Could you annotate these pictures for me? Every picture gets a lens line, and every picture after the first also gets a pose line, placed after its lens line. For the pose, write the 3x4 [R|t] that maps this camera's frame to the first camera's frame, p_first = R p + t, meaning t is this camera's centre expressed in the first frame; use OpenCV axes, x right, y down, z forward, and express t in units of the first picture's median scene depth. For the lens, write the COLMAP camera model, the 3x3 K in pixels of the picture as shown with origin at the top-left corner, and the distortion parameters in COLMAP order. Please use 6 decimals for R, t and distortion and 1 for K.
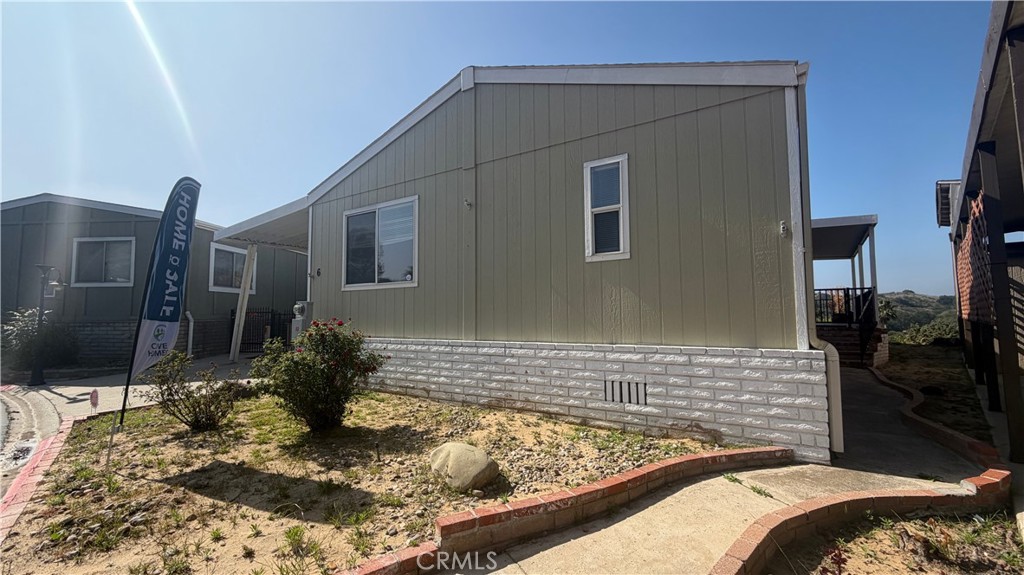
lens RADIAL K [[411.9, 0, 513.4], [0, 411.9, 284.0], [0, 0, 1]] dist [0.000478, 0.000447]
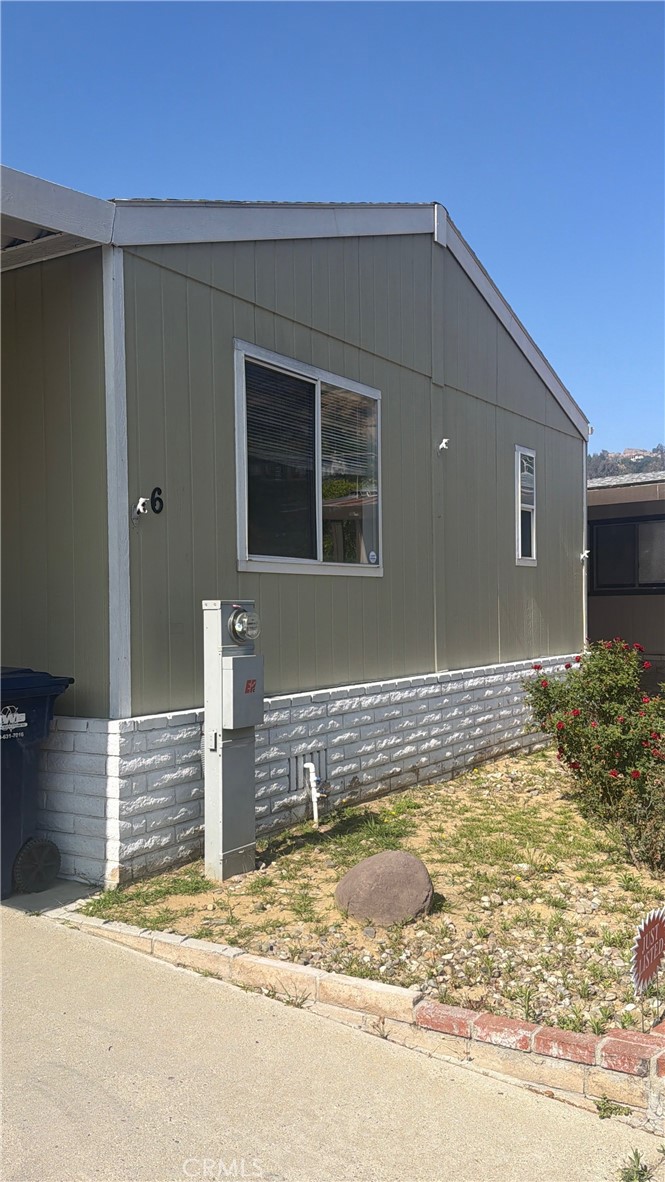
lens RADIAL K [[1005.2, 0, 336.4], [0, 1005.2, 598.2], [0, 0, 1]] dist [0.094985, -0.044270]
pose [[0.012766, 0.014759, 0.999810, -1.942274], [-0.066219, 0.997709, -0.013882, 0.070477], [-0.997723, -0.066029, 0.013714, 1.377916]]
